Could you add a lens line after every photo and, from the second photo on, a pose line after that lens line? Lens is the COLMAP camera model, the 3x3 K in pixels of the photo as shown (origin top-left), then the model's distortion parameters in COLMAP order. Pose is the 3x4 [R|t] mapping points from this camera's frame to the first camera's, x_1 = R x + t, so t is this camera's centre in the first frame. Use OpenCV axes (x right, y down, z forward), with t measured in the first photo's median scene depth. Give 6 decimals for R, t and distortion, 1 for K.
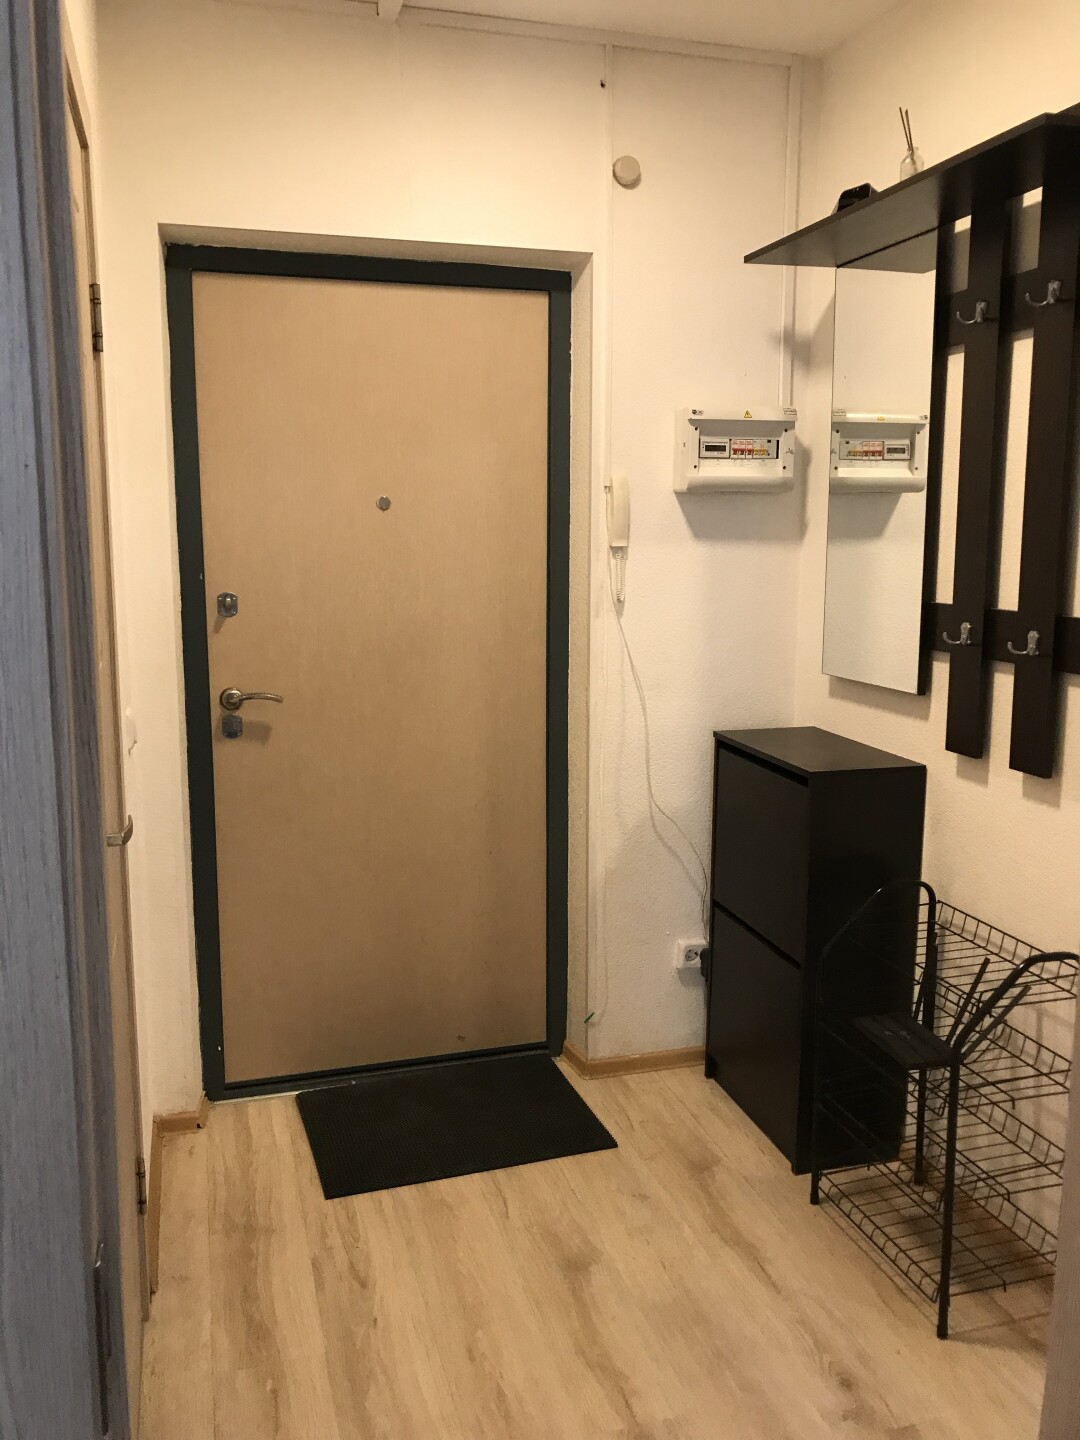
lens RADIAL K [[1171.6, 0, 533.1], [0, 1171.6, 706.2], [0, 0, 1]] dist [0.022546, -0.020025]
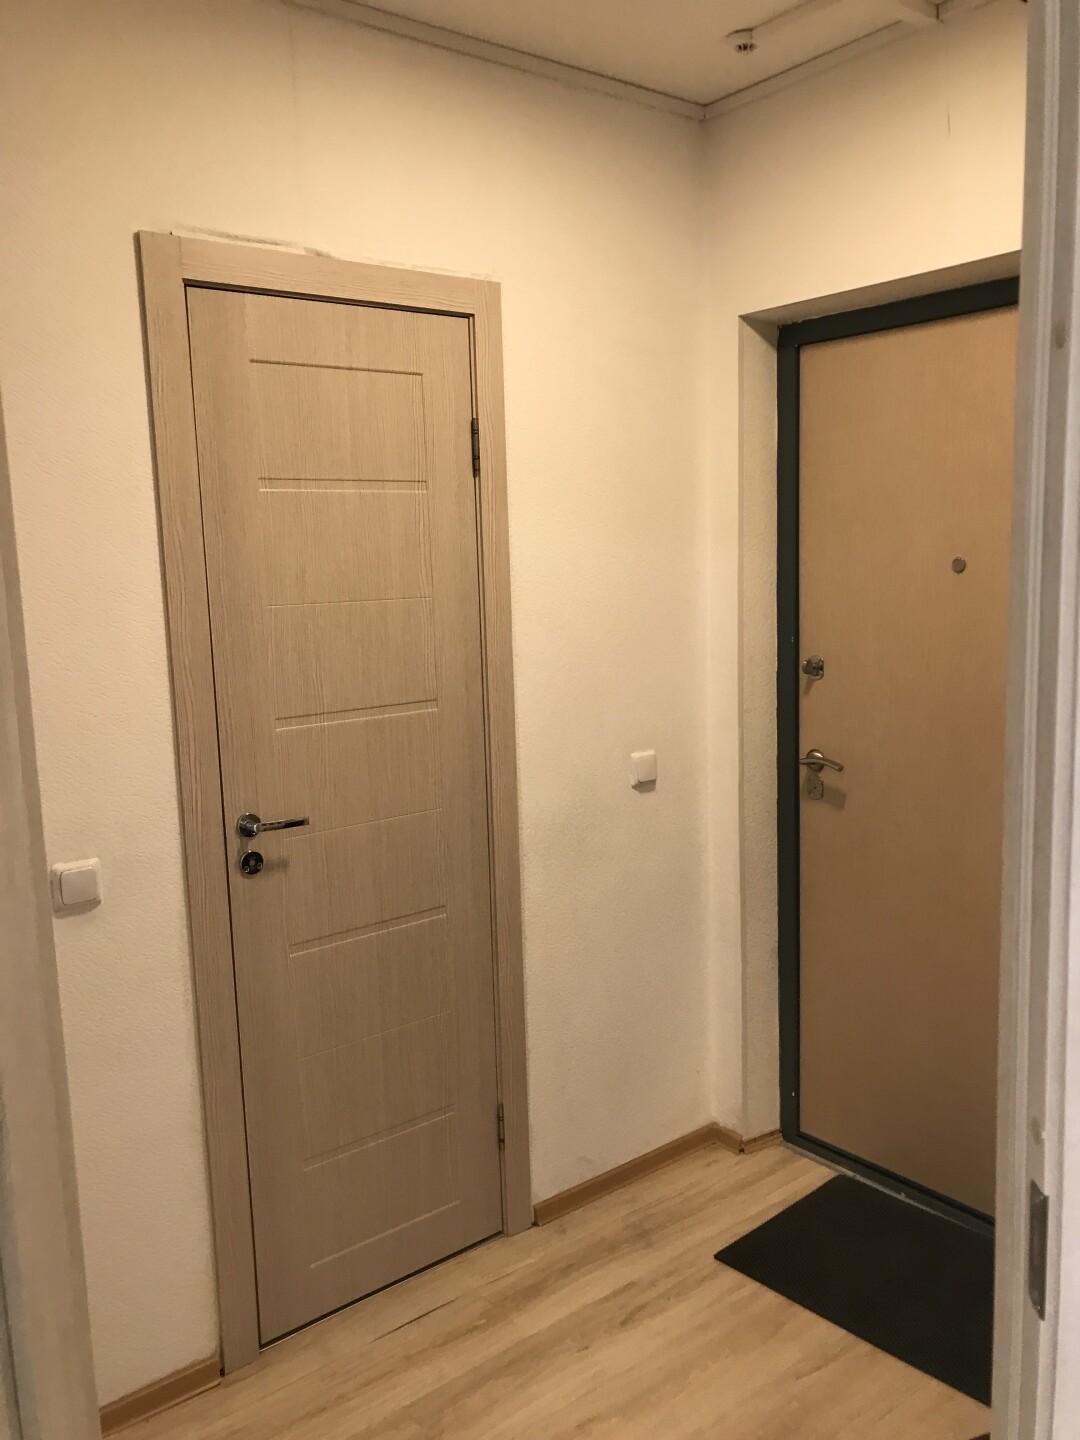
lens RADIAL K [[1171.6, 0, 534.2], [0, 1171.6, 730.9], [0, 0, 1]] dist [0.022546, -0.020025]
pose [[0.374702, 0.122388, -0.919032, 0.609316], [-0.114702, 0.989753, 0.085040, -0.094443], [0.920023, 0.073550, 0.384900, 0.404249]]
